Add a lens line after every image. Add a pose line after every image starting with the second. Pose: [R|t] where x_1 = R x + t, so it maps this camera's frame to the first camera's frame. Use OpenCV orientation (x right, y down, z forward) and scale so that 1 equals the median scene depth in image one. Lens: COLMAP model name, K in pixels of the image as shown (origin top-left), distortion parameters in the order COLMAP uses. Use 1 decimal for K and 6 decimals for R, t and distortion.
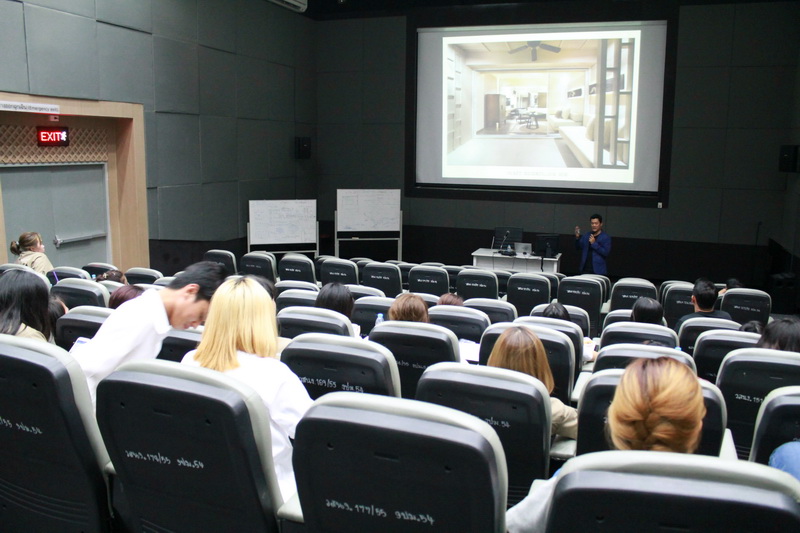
lens RADIAL K [[663.3, 0, 400.3], [0, 663.3, 264.5], [0, 0, 1]] dist [-0.149743, 0.105397]
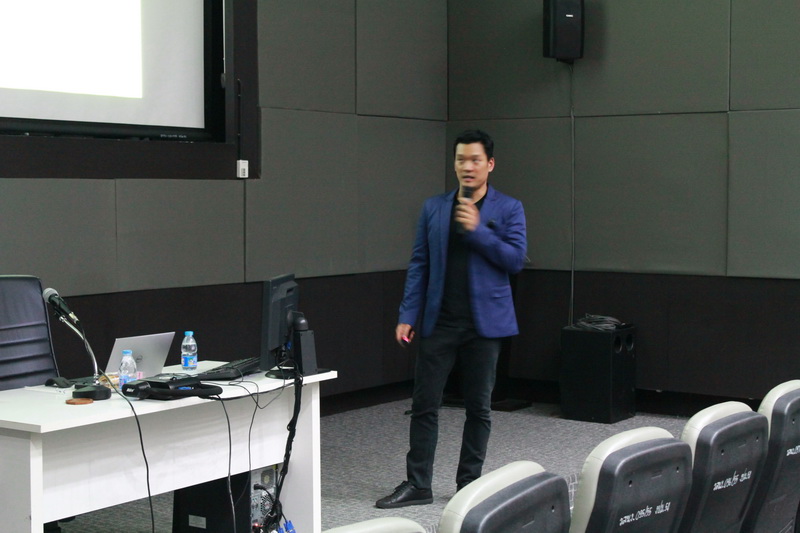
lens RADIAL K [[1366.4, 0, 404.1], [0, 1366.4, 267.5], [0, 0, 1]] dist [-0.014672, 0.000000]
pose [[0.264947, -0.065276, 0.962051, -0.196535], [0.171919, 0.984918, 0.019481, -0.044799], [-0.948813, 0.160233, 0.272174, 0.753914]]
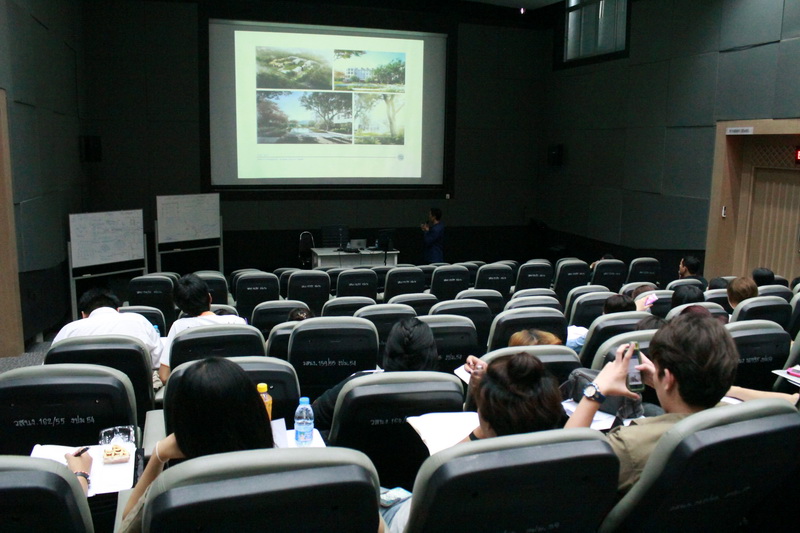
lens RADIAL K [[663.3, 0, 397.1], [0, 663.3, 265.5], [0, 0, 1]] dist [-0.149743, 0.105397]
pose [[0.804925, -0.101884, 0.584565, -0.355288], [0.095933, 0.994533, 0.041242, -0.027133], [-0.585571, 0.022882, 0.810298, 0.116621]]
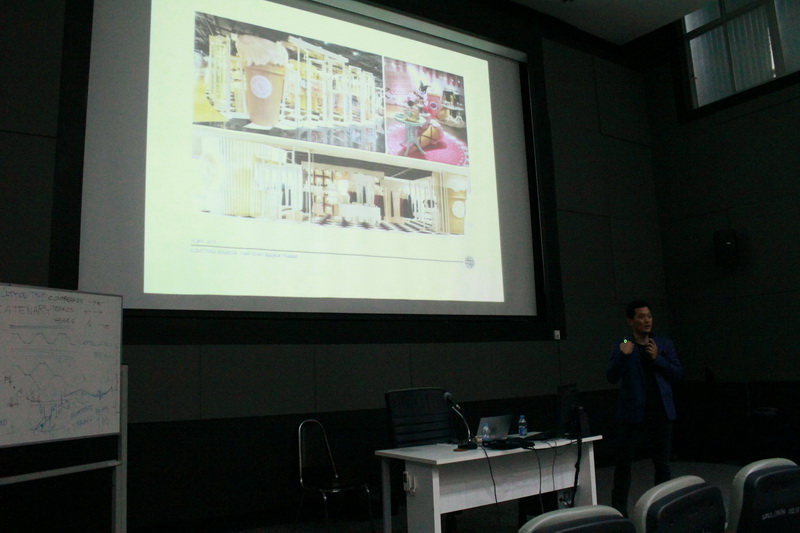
lens RADIAL K [[663.3, 0, 399.0], [0, 663.3, 264.7], [0, 0, 1]] dist [-0.149743, 0.105397]
pose [[0.609118, 0.087679, 0.788218, -0.163450], [0.182556, 0.951680, -0.246937, -0.030353], [-0.771783, 0.294307, 0.563679, 0.747341]]
